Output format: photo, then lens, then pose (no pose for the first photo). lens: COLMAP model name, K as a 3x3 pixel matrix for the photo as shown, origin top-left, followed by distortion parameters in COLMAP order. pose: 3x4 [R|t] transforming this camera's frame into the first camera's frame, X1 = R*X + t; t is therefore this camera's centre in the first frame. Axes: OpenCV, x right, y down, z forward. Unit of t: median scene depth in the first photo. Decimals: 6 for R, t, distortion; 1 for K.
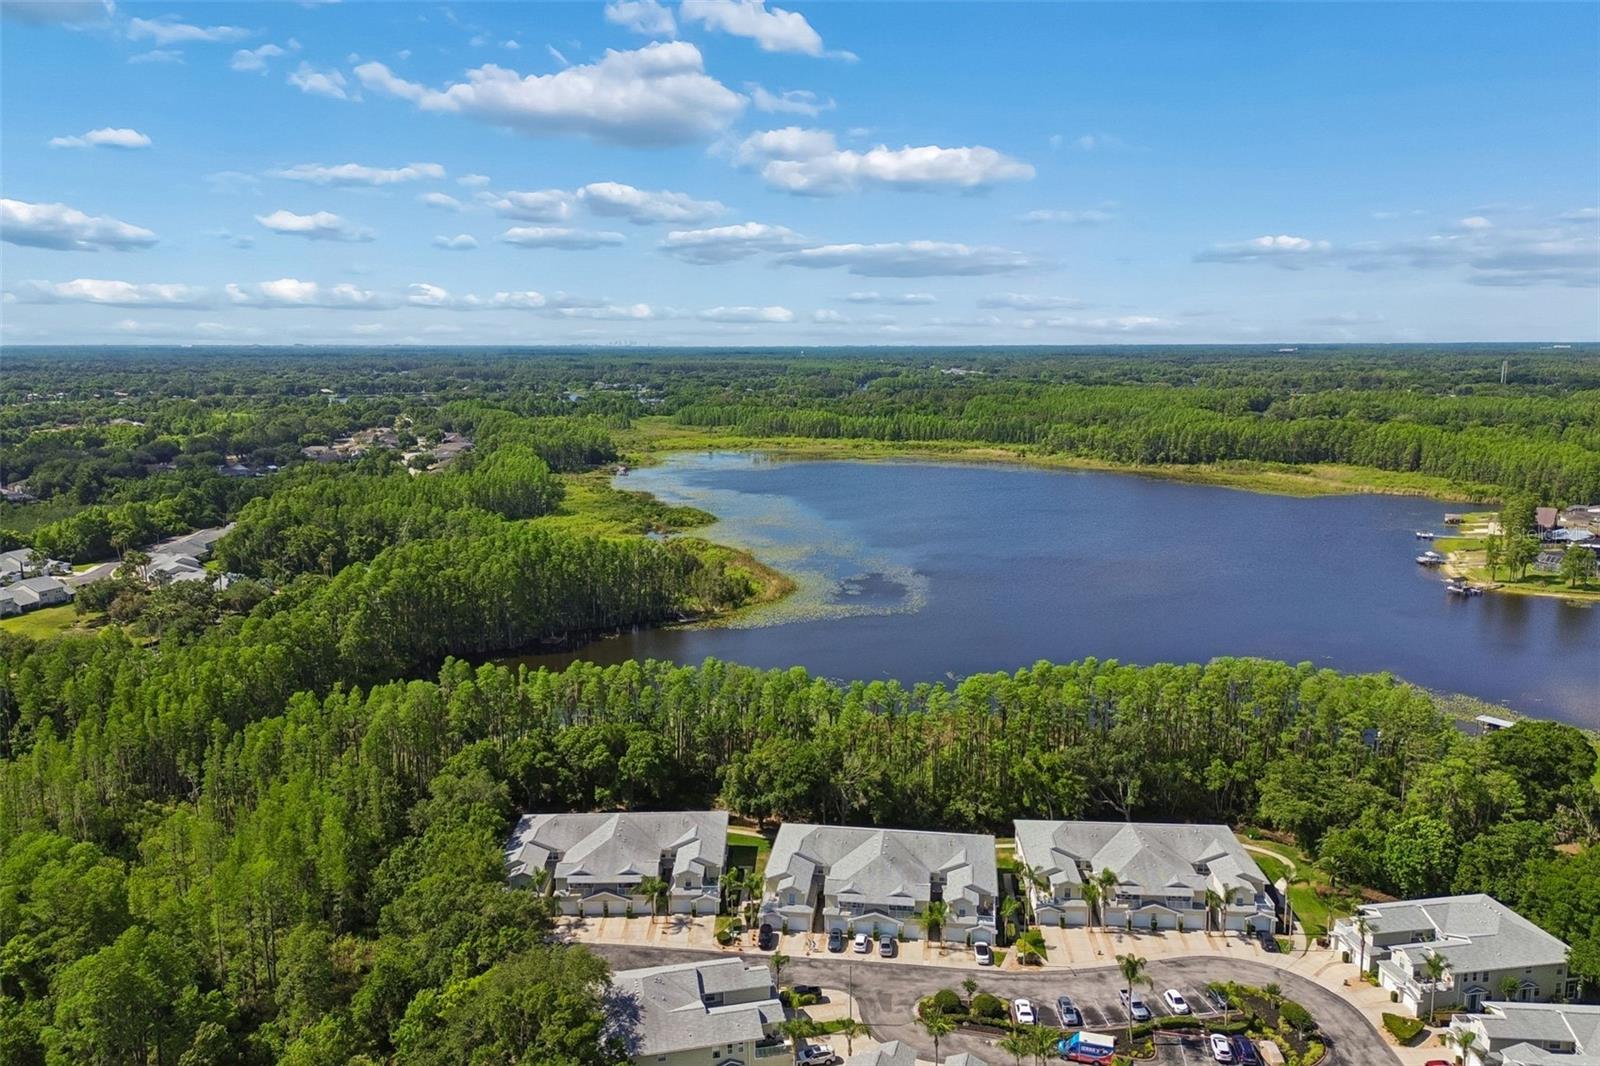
lens RADIAL K [[1136.4, 0, 800.0], [0, 1136.4, 533.0], [0, 0, 1]] dist [0.102331, 0.000089]
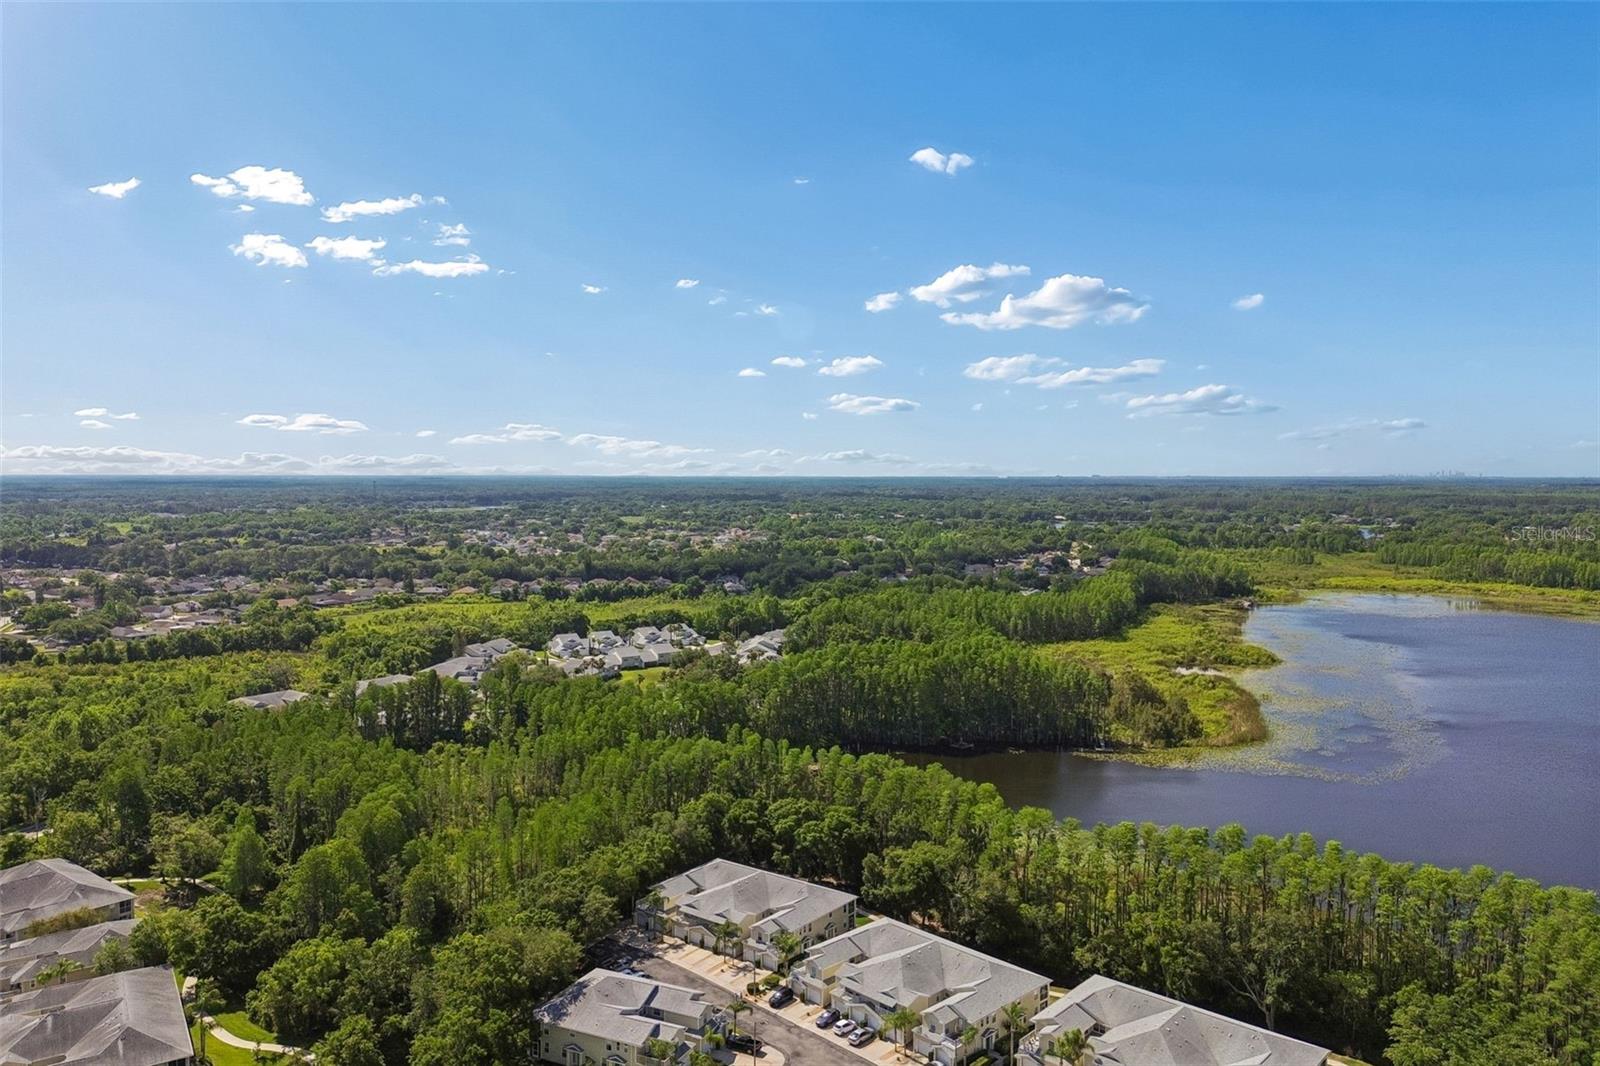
lens RADIAL K [[1136.4, 0, 800.0], [0, 1136.4, 533.0], [0, 0, 1]] dist [0.102331, 0.000089]
pose [[0.795270, 0.037595, -0.605089, 0.288109], [-0.104519, 0.991633, -0.075758, -0.006637], [0.597178, 0.123491, 0.792546, 0.027350]]
